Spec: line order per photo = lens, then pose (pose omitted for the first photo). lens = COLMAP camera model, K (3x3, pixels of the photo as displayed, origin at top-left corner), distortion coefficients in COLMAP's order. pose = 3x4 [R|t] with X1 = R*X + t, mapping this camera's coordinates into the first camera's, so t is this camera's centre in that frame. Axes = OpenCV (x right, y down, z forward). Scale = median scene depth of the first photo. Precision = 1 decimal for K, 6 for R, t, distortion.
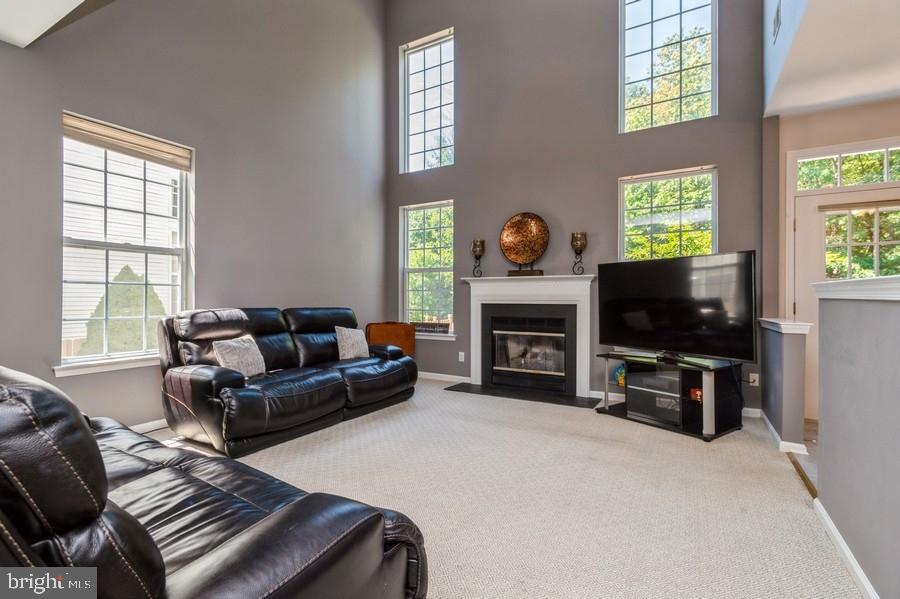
lens RADIAL K [[416.6, 0, 446.1], [0, 416.6, 296.4], [0, 0, 1]] dist [0.003887, -0.000519]
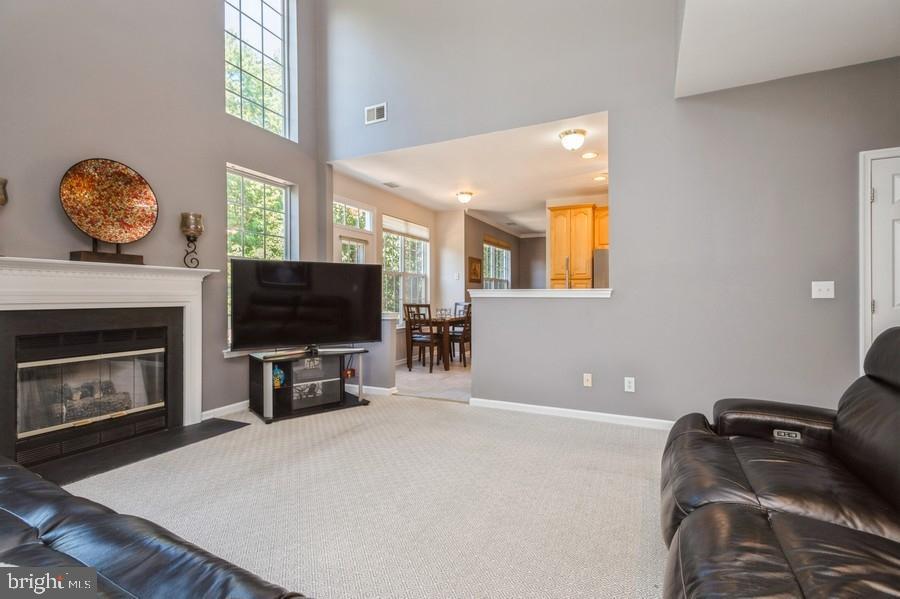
lens RADIAL K [[416.6, 0, 446.1], [0, 416.6, 296.4], [0, 0, 1]] dist [0.003887, -0.000519]
pose [[-0.069837, -0.000968, 0.997558, -0.519822], [-0.001165, 0.999999, 0.000888, -0.000754], [-0.997558, -0.001100, -0.069838, 0.614637]]
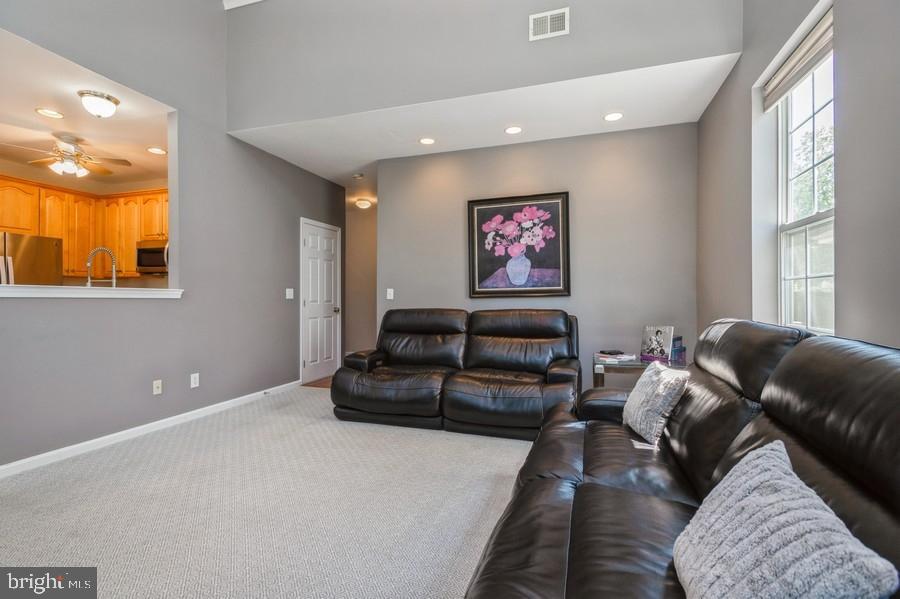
lens RADIAL K [[416.6, 0, 446.1], [0, 416.6, 296.4], [0, 0, 1]] dist [0.003887, -0.000519]
pose [[-0.976199, -0.002958, -0.216856, -0.050551], [-0.000979, 0.999957, -0.009231, 0.005730], [0.216874, -0.008799, -0.976160, 1.154246]]
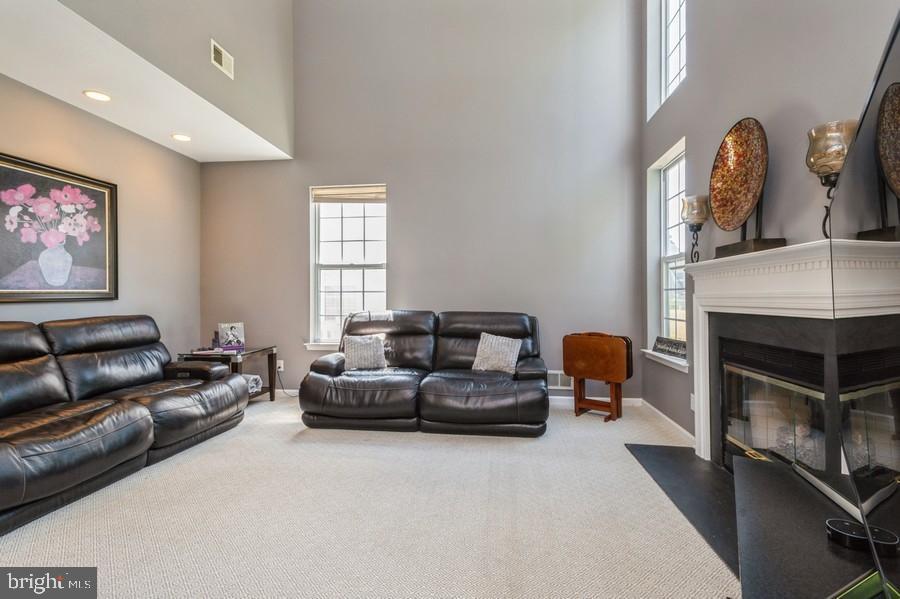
lens RADIAL K [[416.6, 0, 446.1], [0, 416.6, 296.4], [0, 0, 1]] dist [0.003887, -0.000519]
pose [[0.394234, -0.007548, -0.918979, 0.536930], [0.007588, 0.999959, -0.004958, -0.002609], [0.918979, -0.005018, 0.394275, 0.564985]]
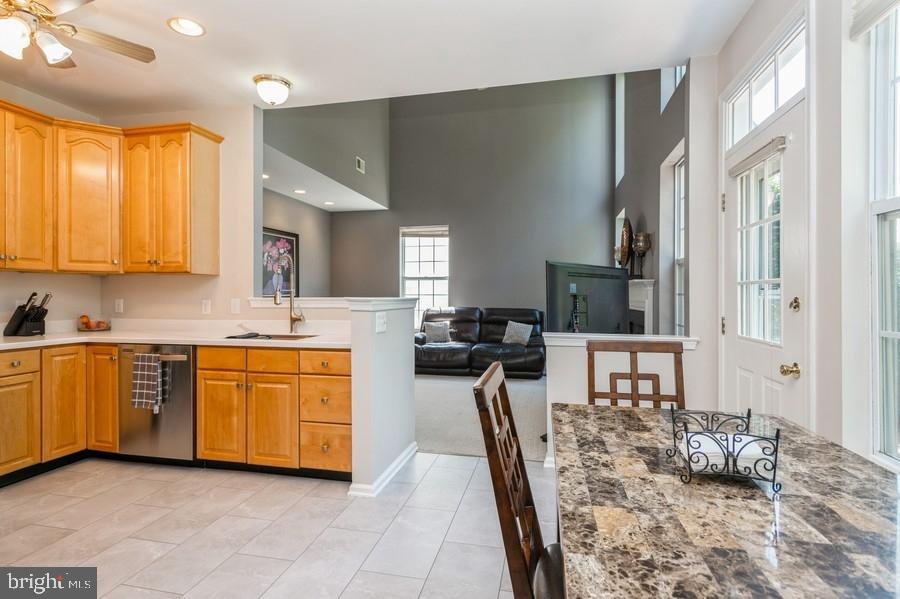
lens RADIAL K [[430.8, 0, 450.0], [0, 430.8, 299.5], [0, 0, 1]] dist [0.000553, 0.000109]
pose [[0.304313, 0.006982, -0.952547, 1.137604], [0.004794, 0.999949, 0.008861, -0.018503], [0.952560, -0.007263, 0.304264, 0.325232]]
